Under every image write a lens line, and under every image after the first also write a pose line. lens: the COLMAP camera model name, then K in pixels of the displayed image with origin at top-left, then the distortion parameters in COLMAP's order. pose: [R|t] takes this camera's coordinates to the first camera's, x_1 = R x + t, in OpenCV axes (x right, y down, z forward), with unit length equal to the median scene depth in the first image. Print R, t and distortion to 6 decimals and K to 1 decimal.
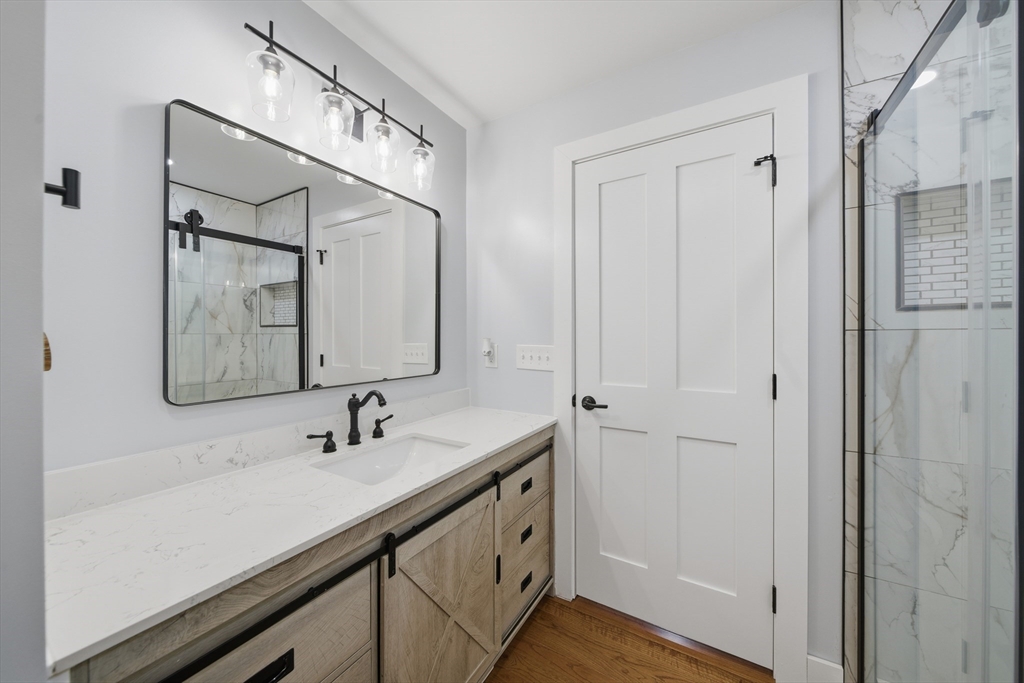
lens RADIAL K [[361.2, 0, 514.3], [0, 361.2, 336.4], [0, 0, 1]] dist [0.000091, -0.001739]
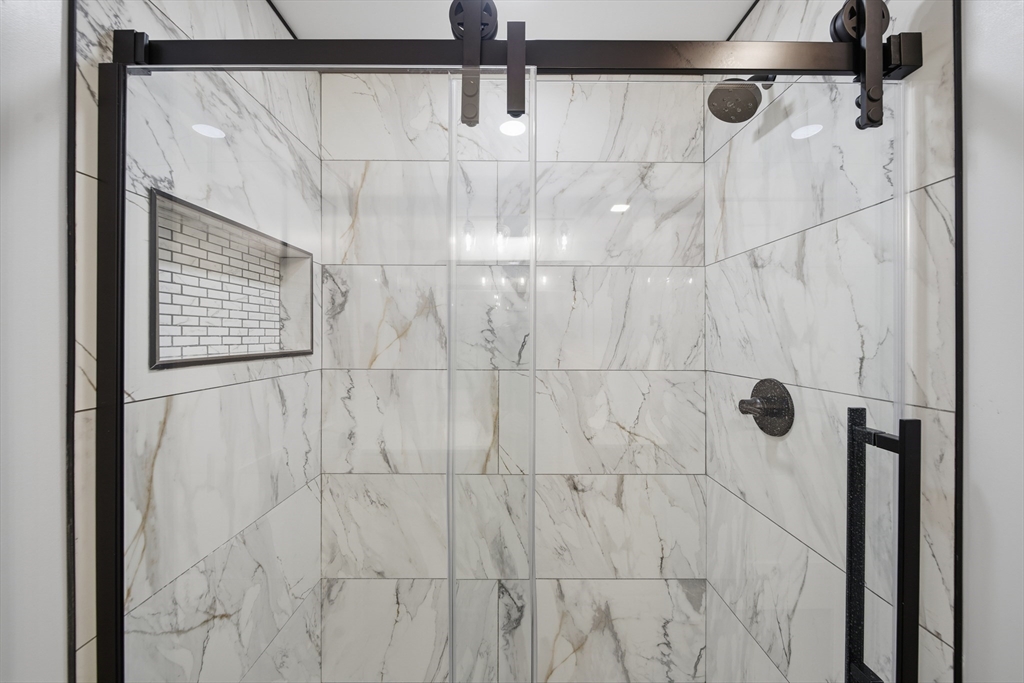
lens RADIAL K [[361.2, 0, 506.7], [0, 361.2, 335.2], [0, 0, 1]] dist [0.000091, -0.001739]
pose [[-0.514577, 0.005304, 0.857428, 0.171361], [0.001832, 0.999985, -0.005087, -0.116394], [-0.857442, -0.001047, -0.514580, 0.717700]]
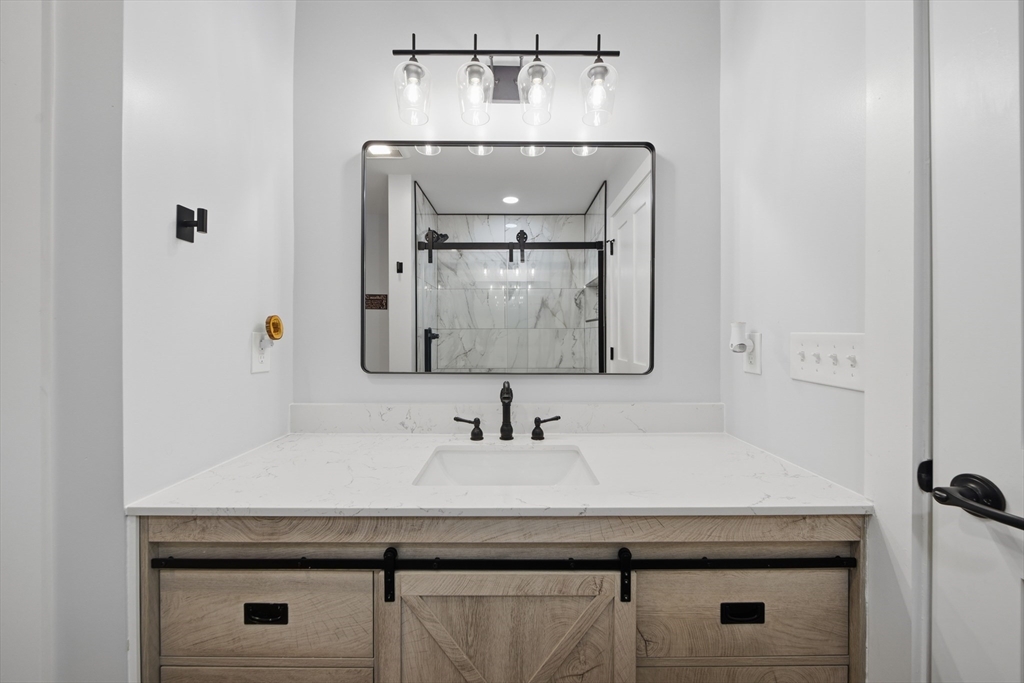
lens RADIAL K [[361.2, 0, 511.8], [0, 361.2, 336.3], [0, 0, 1]] dist [0.000091, -0.001739]
pose [[0.511013, 0.001385, -0.859572, 0.369476], [-0.000299, 0.999999, 0.001433, 0.042834], [0.859573, -0.000475, 0.511013, 0.593770]]
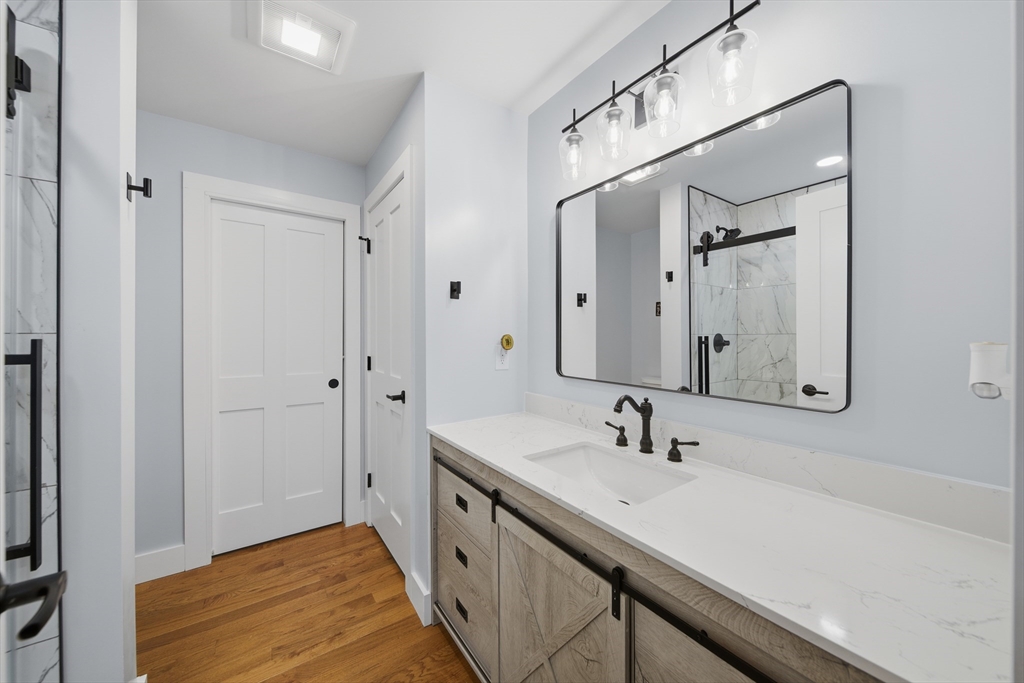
lens RADIAL K [[361.2, 0, 512.6], [0, 361.2, 335.1], [0, 0, 1]] dist [0.000091, -0.001739]
pose [[-0.404942, -0.002617, -0.914339, 0.591576], [0.003023, 0.999987, -0.004201, -0.000566], [0.914337, -0.004465, -0.404929, 1.150252]]
